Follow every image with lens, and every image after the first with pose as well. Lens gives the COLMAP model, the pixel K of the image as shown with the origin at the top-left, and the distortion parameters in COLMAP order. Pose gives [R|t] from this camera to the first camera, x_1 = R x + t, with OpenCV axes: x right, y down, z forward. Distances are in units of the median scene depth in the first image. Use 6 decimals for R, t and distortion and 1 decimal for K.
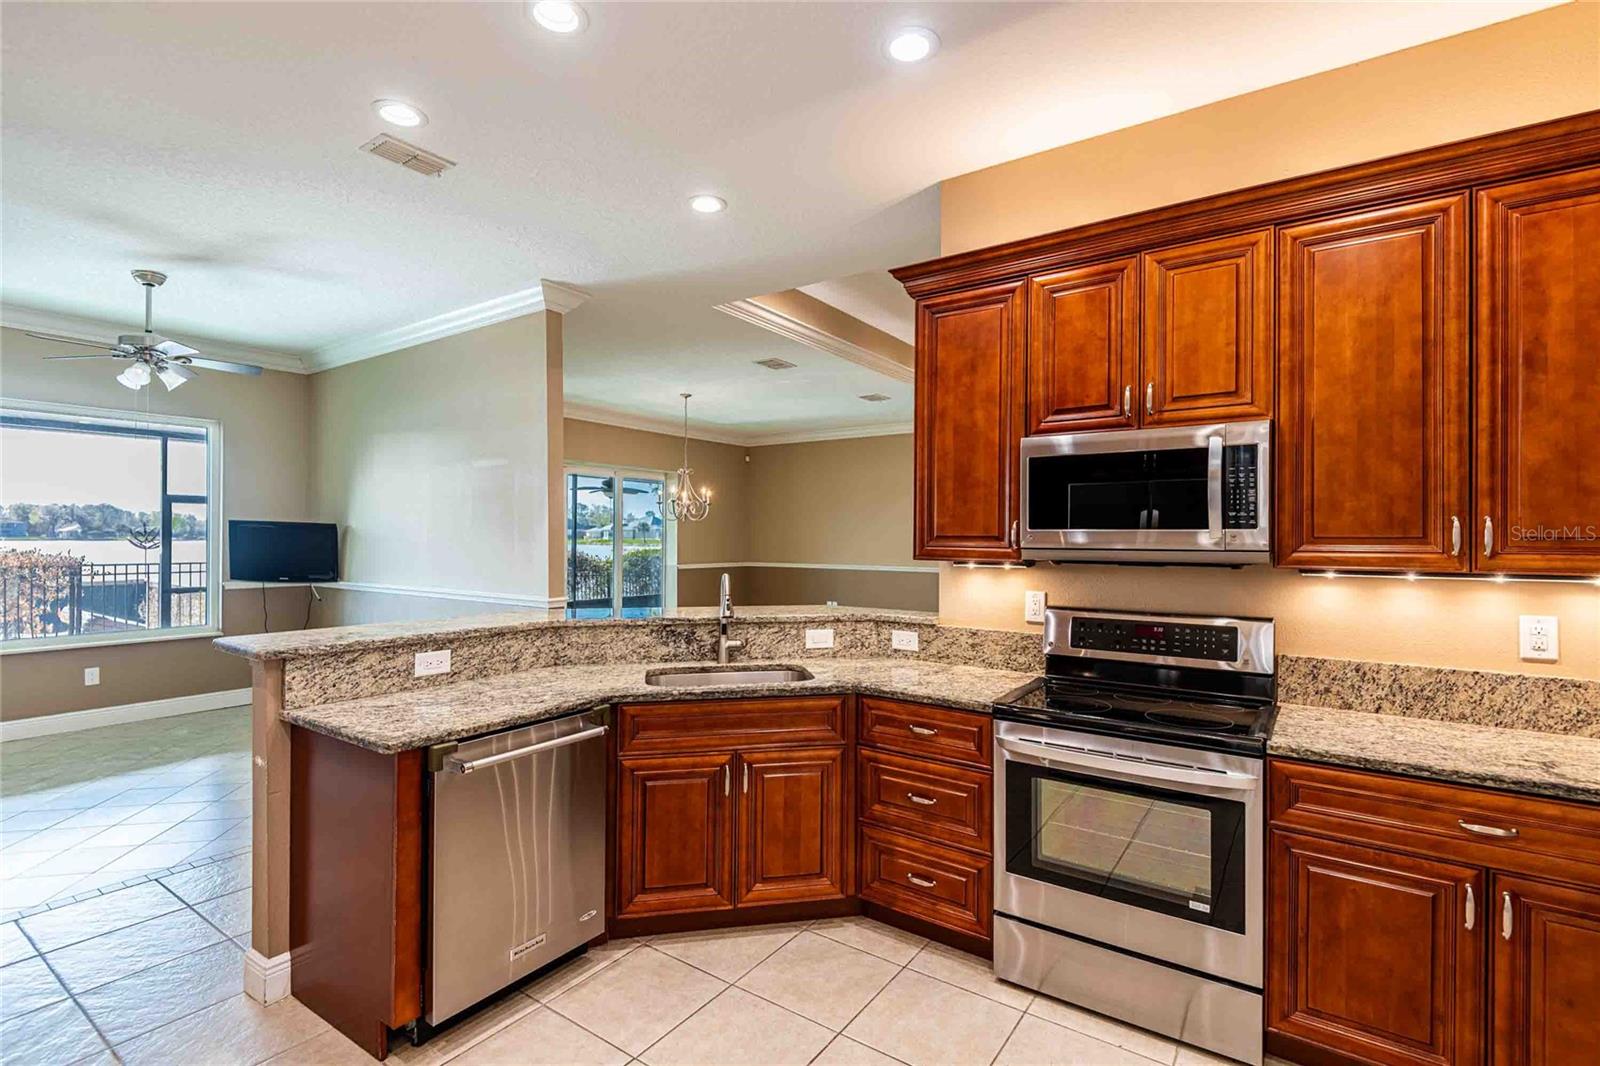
lens RADIAL K [[714.1, 0, 796.4], [0, 714.1, 533.8], [0, 0, 1]] dist [0.017477, -0.001862]
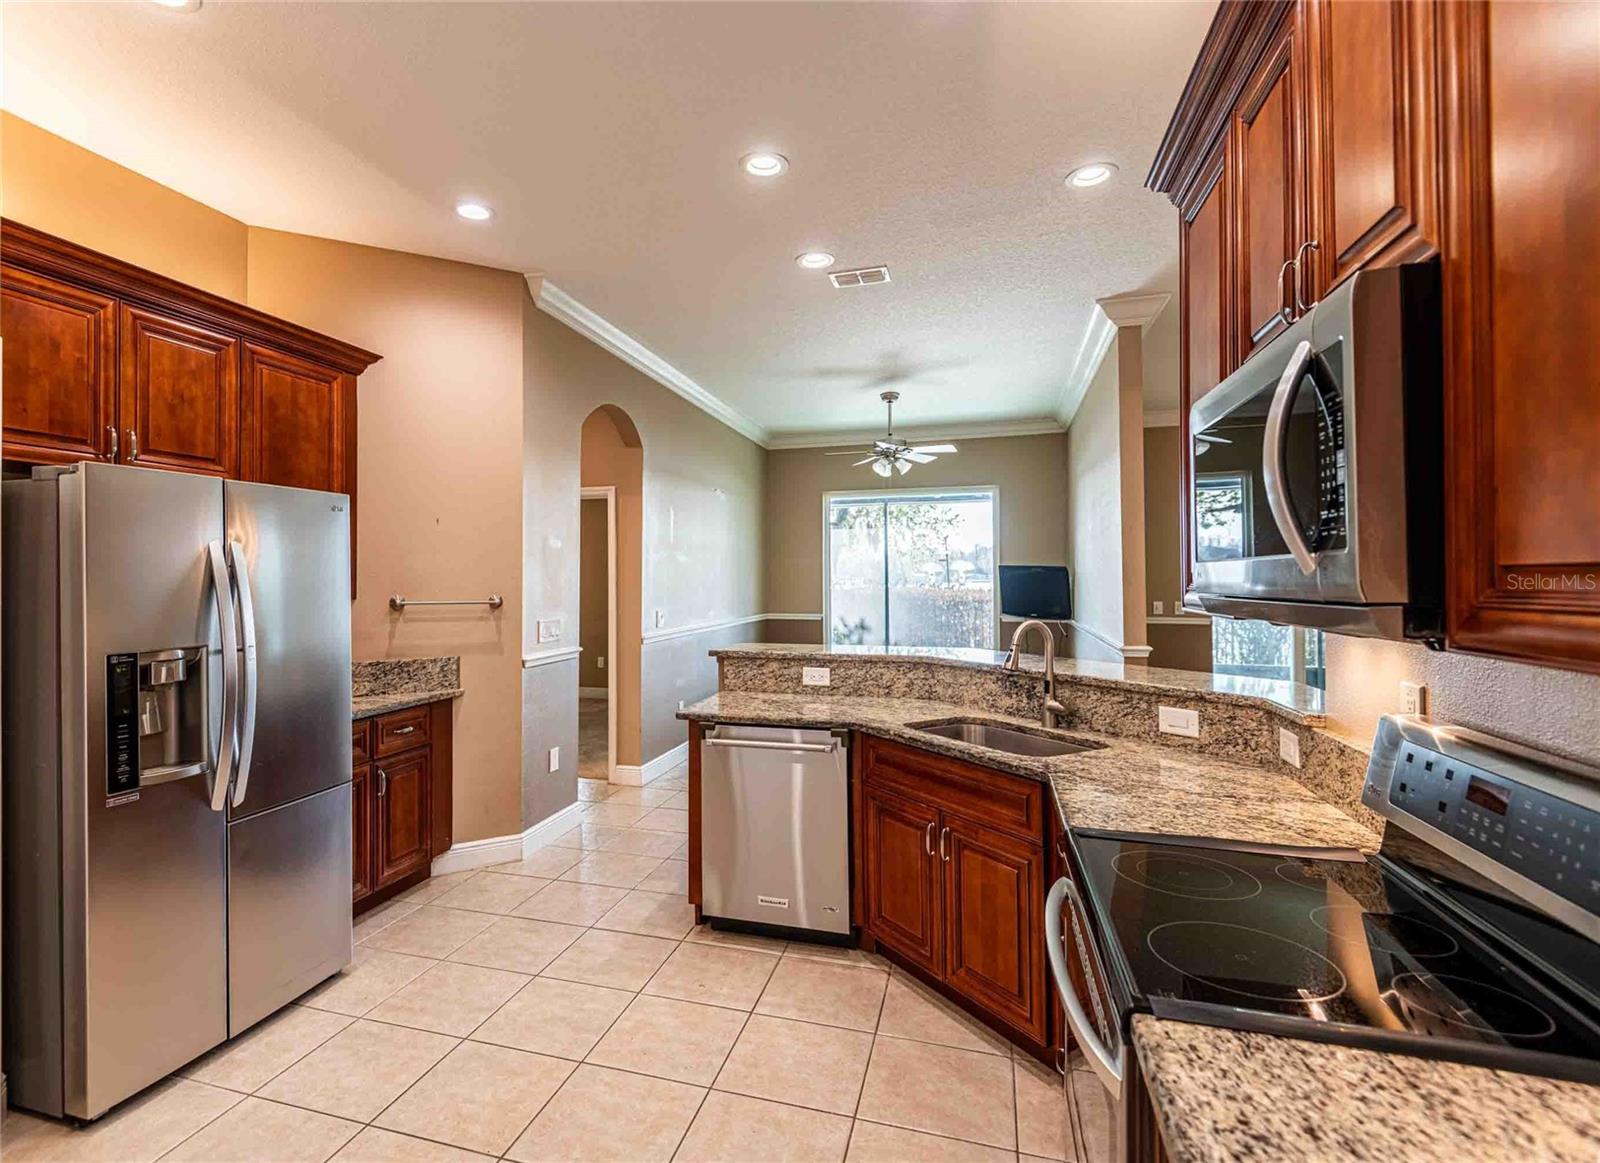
lens RADIAL K [[787.5, 0, 793.3], [0, 787.5, 578.4], [0, 0, 1]] dist [0.004536, -0.000007]
pose [[0.337483, -0.003909, -0.941324, 0.671573], [0.006580, 0.999977, -0.001793, 0.005807], [0.941309, -0.005589, 0.337501, 0.406038]]
